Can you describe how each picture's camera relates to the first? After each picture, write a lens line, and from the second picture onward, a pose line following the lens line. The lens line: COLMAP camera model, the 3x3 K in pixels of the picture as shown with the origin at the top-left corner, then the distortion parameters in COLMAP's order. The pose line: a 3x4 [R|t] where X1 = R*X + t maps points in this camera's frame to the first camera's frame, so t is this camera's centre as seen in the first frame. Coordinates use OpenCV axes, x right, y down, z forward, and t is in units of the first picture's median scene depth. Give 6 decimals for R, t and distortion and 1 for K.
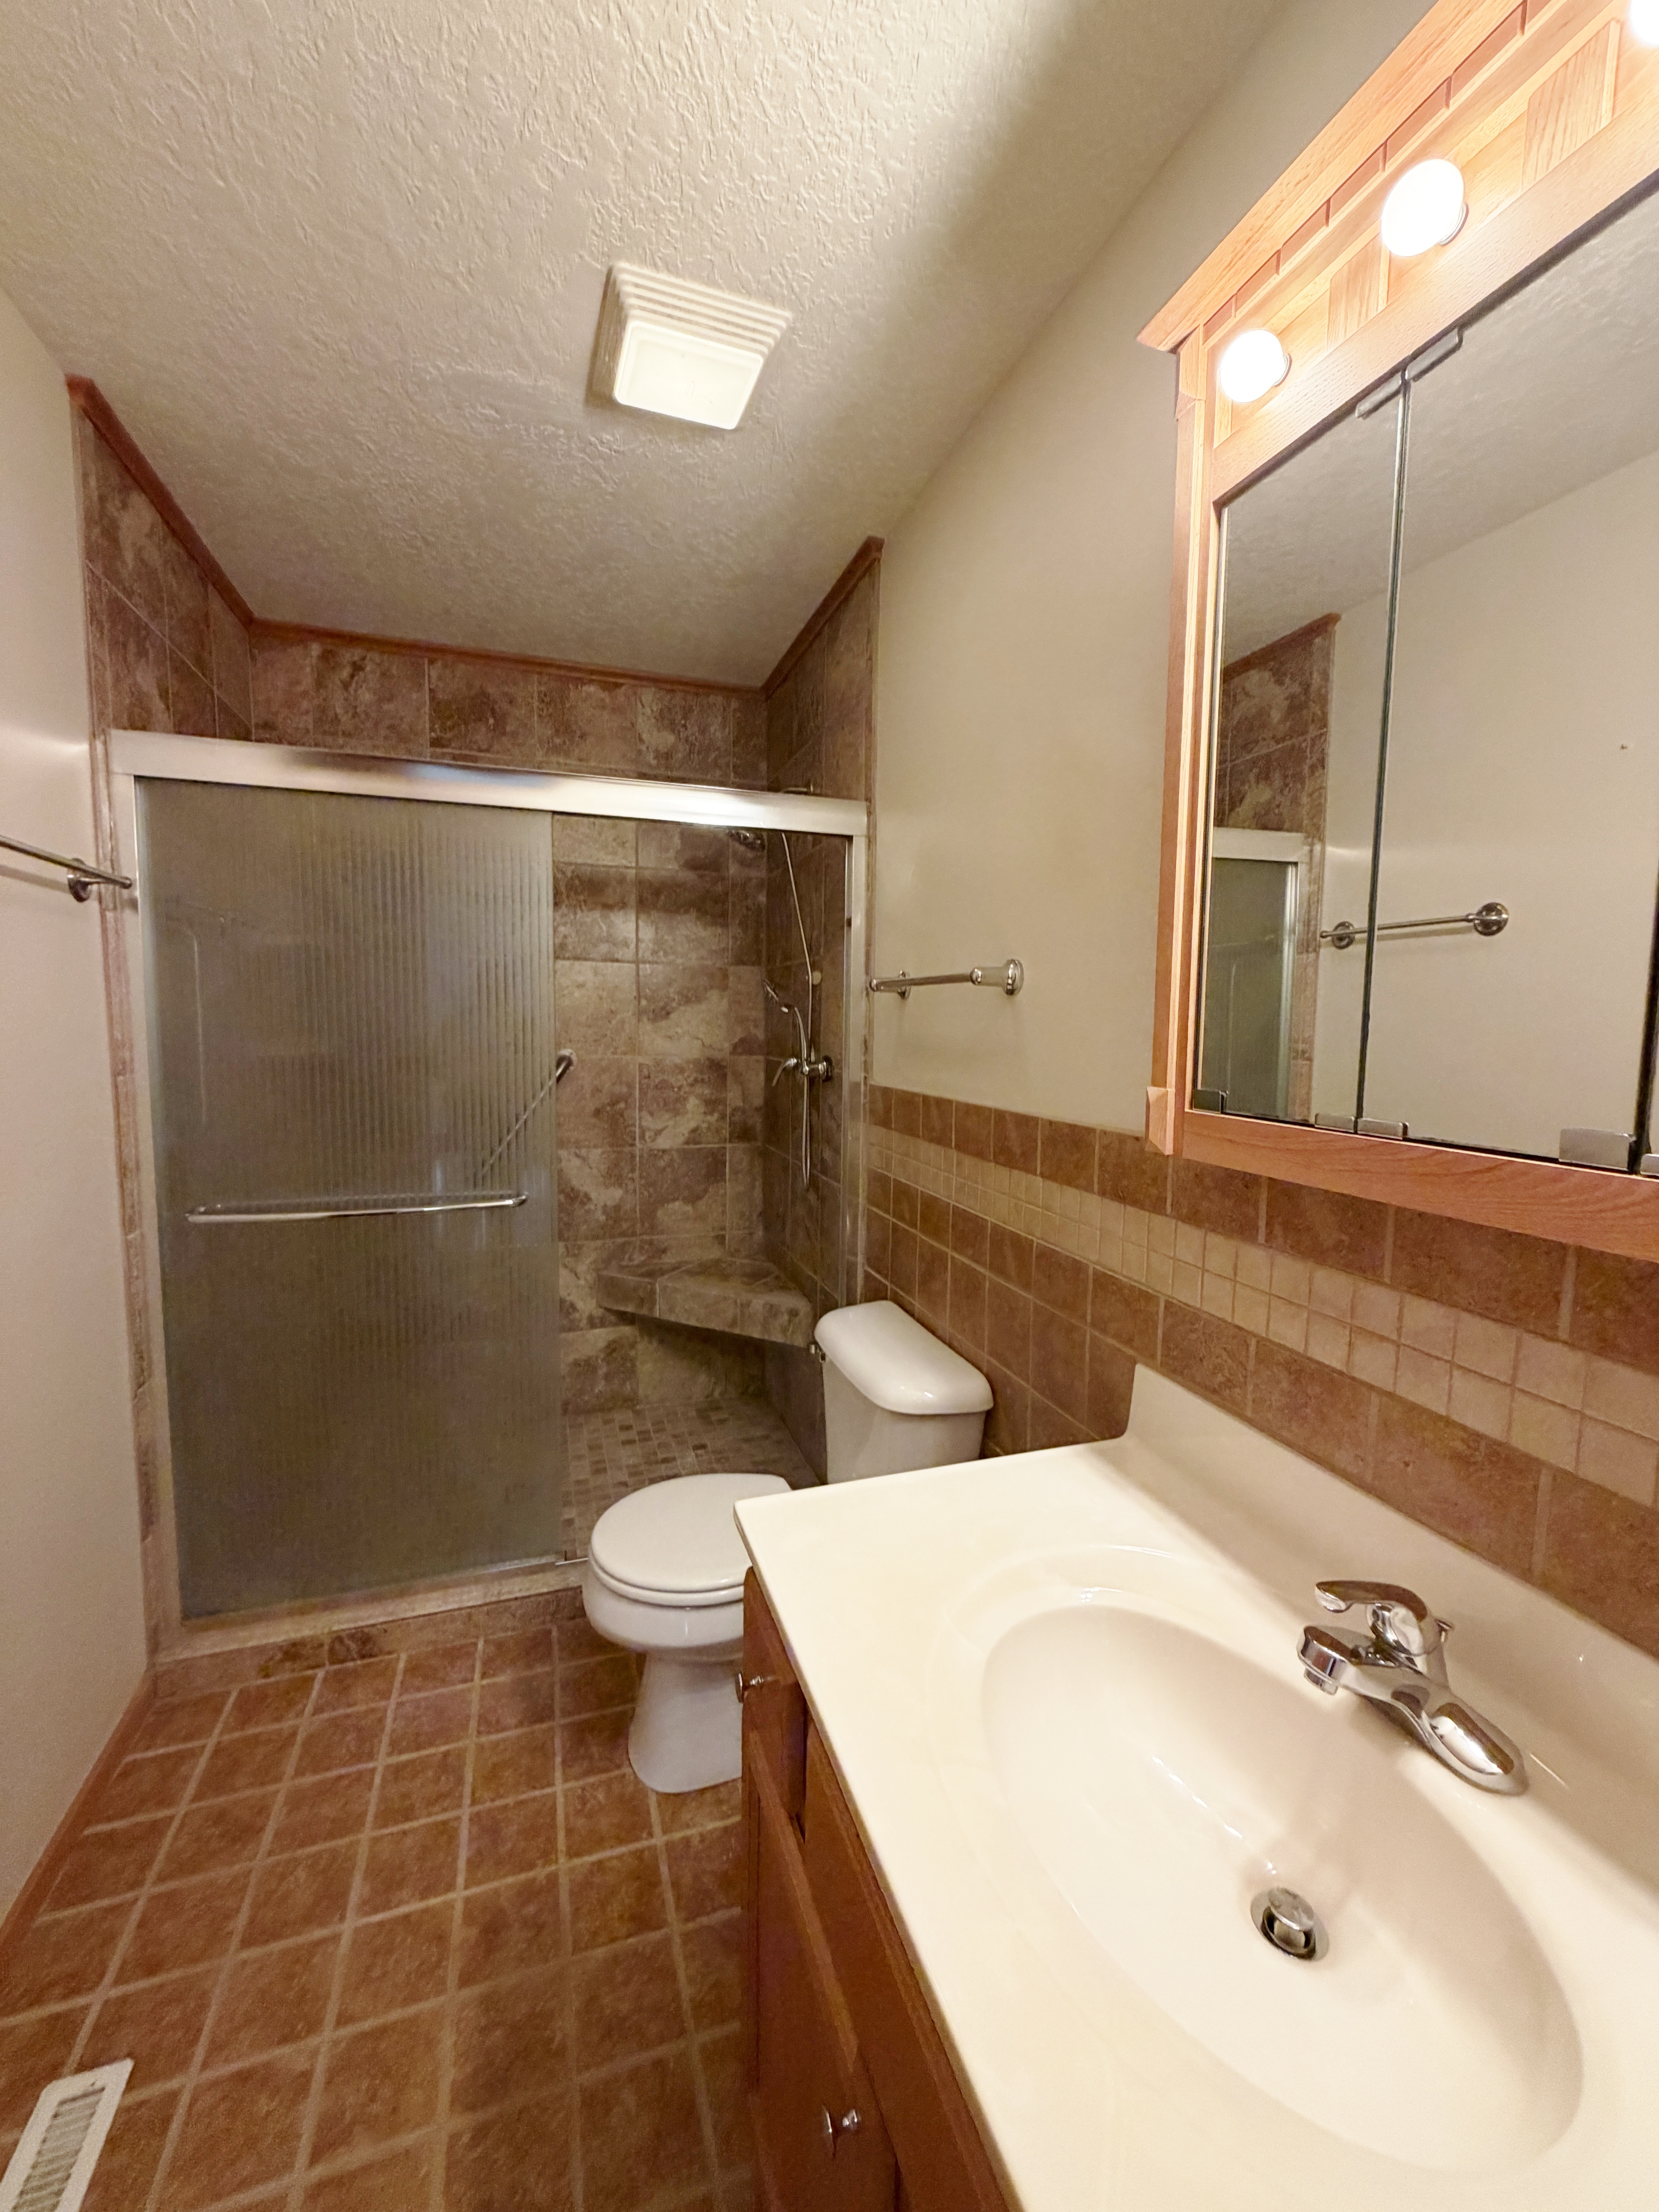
lens RADIAL K [[871.3, 0, 828.9], [0, 871.3, 1104.5], [0, 0, 1]] dist [-0.001583, 0.000696]
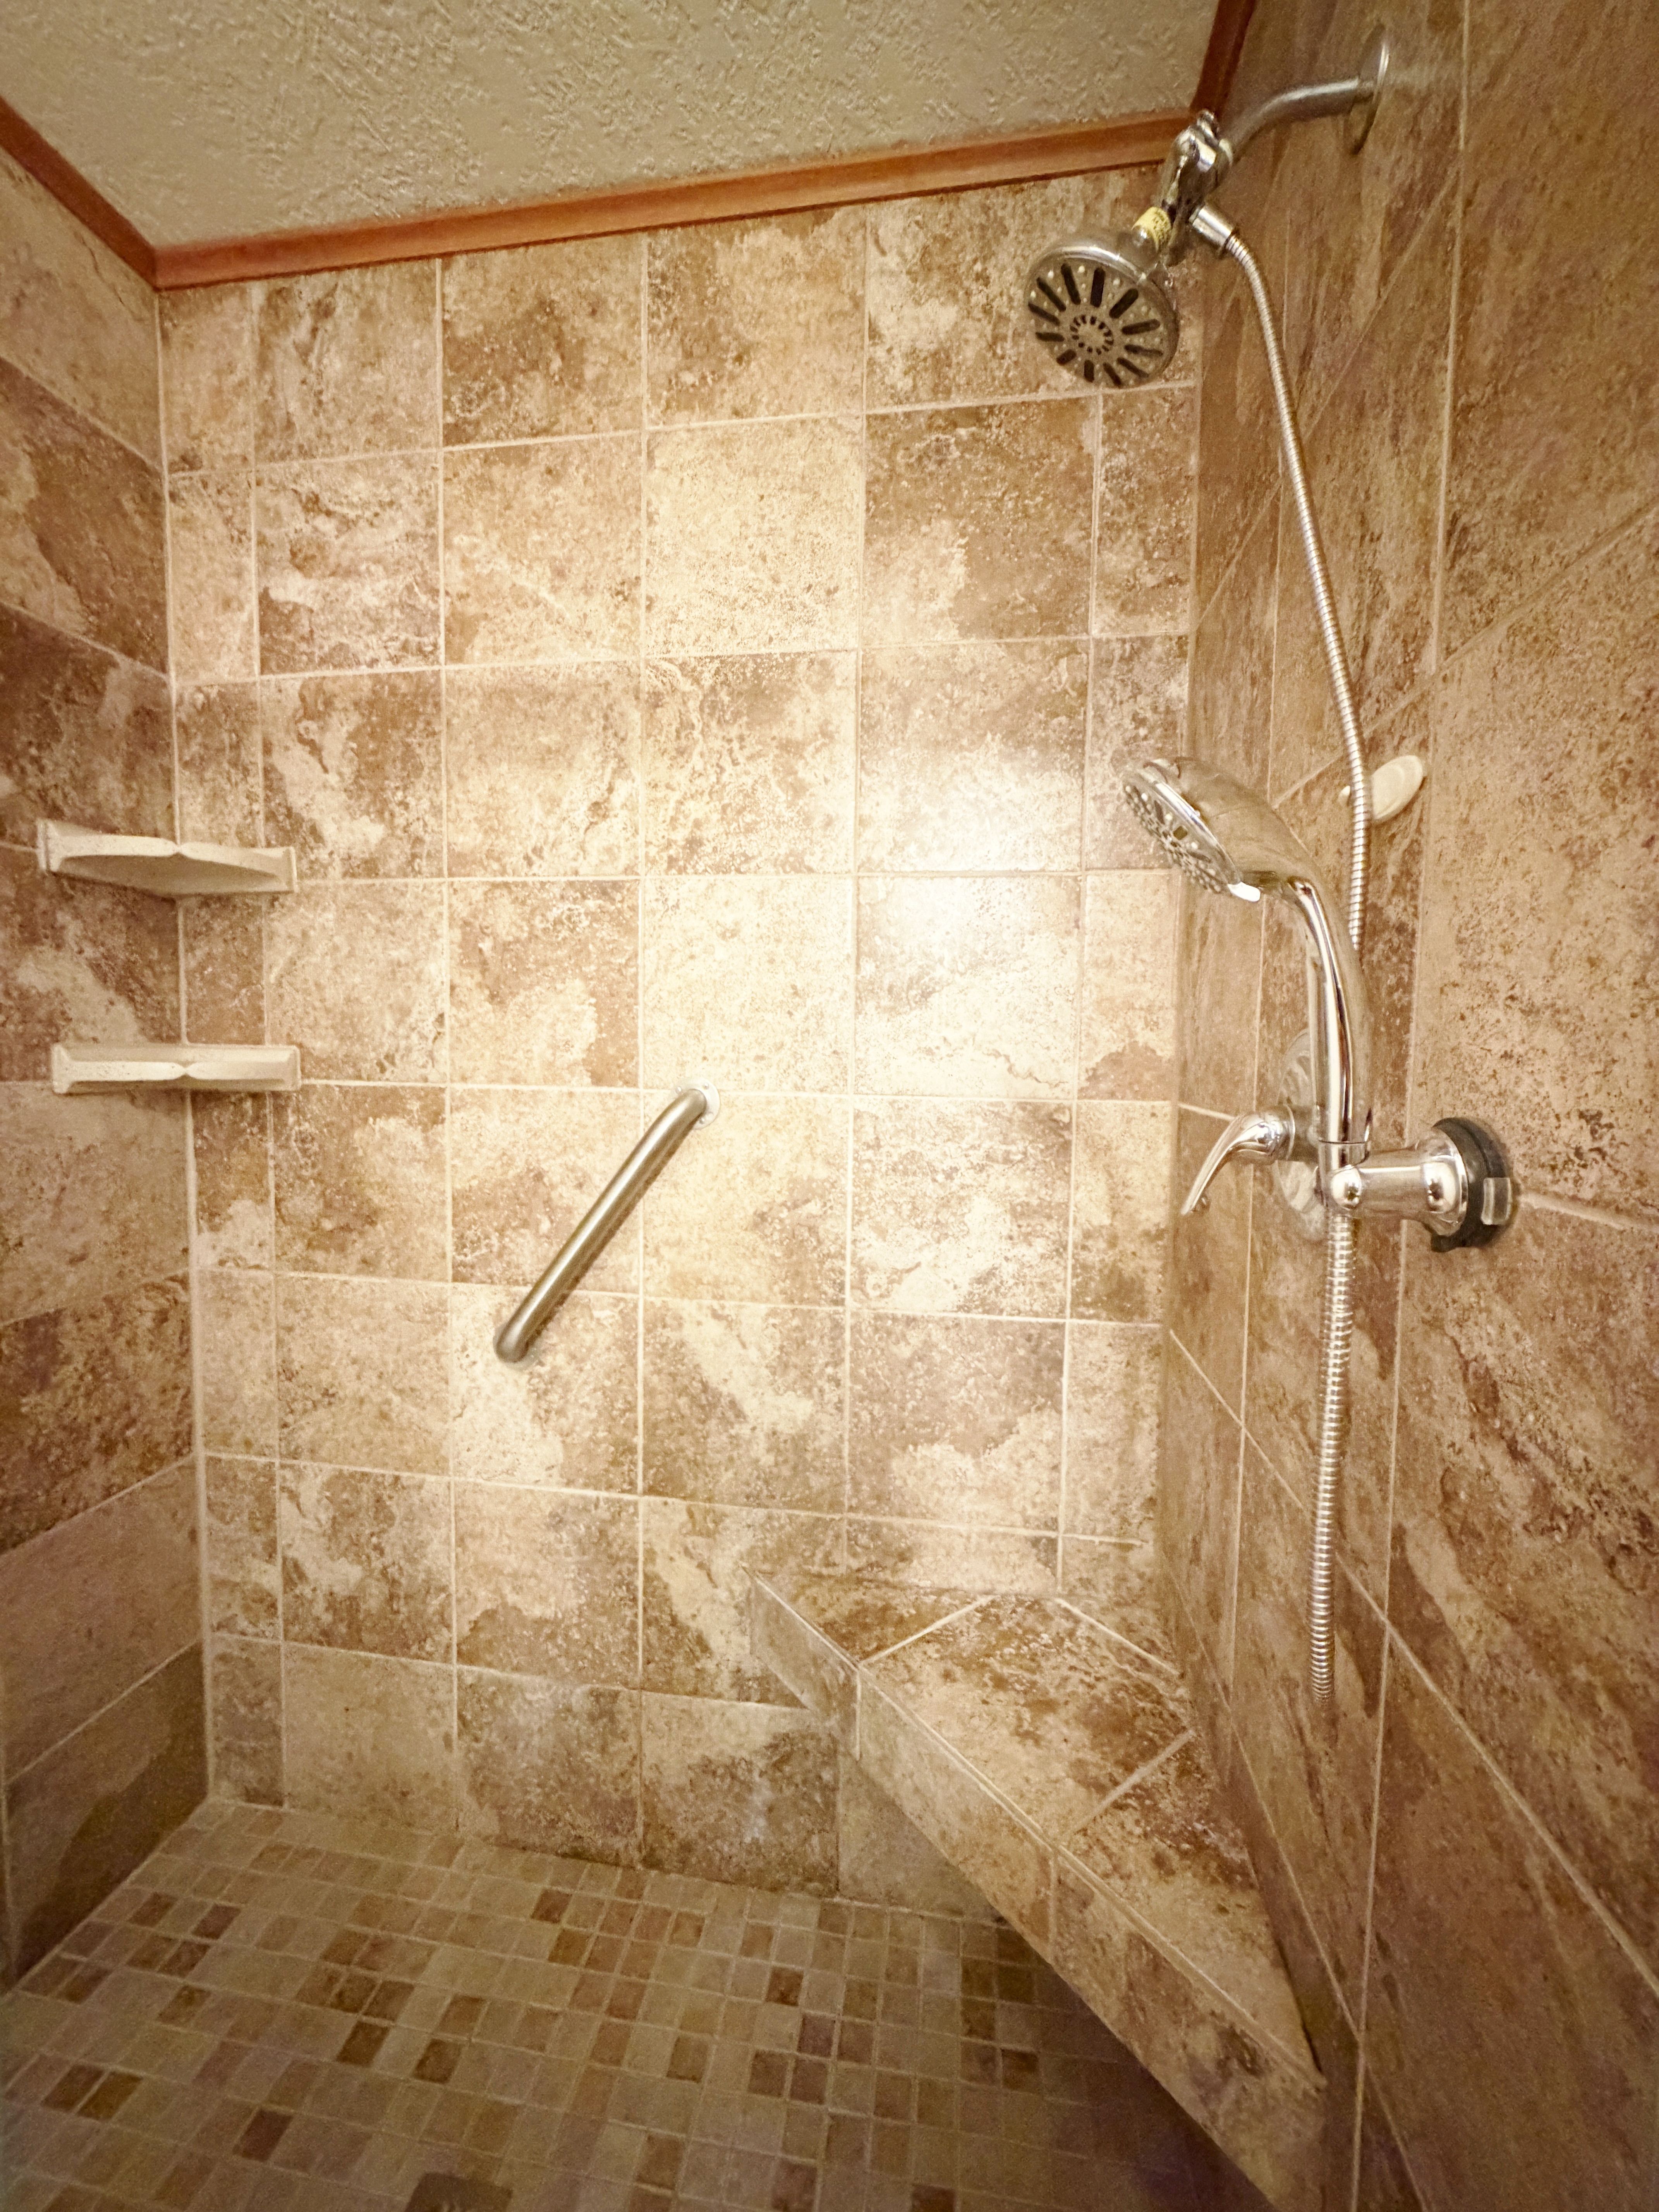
lens RADIAL K [[871.3, 0, 834.2], [0, 871.3, 1097.5], [0, 0, 1]] dist [-0.001583, 0.000696]
pose [[0.889397, 0.025098, -0.456446, -0.033200], [-0.043882, 0.998568, -0.030598, -0.040395], [0.455025, 0.047244, 0.889225, 0.613356]]
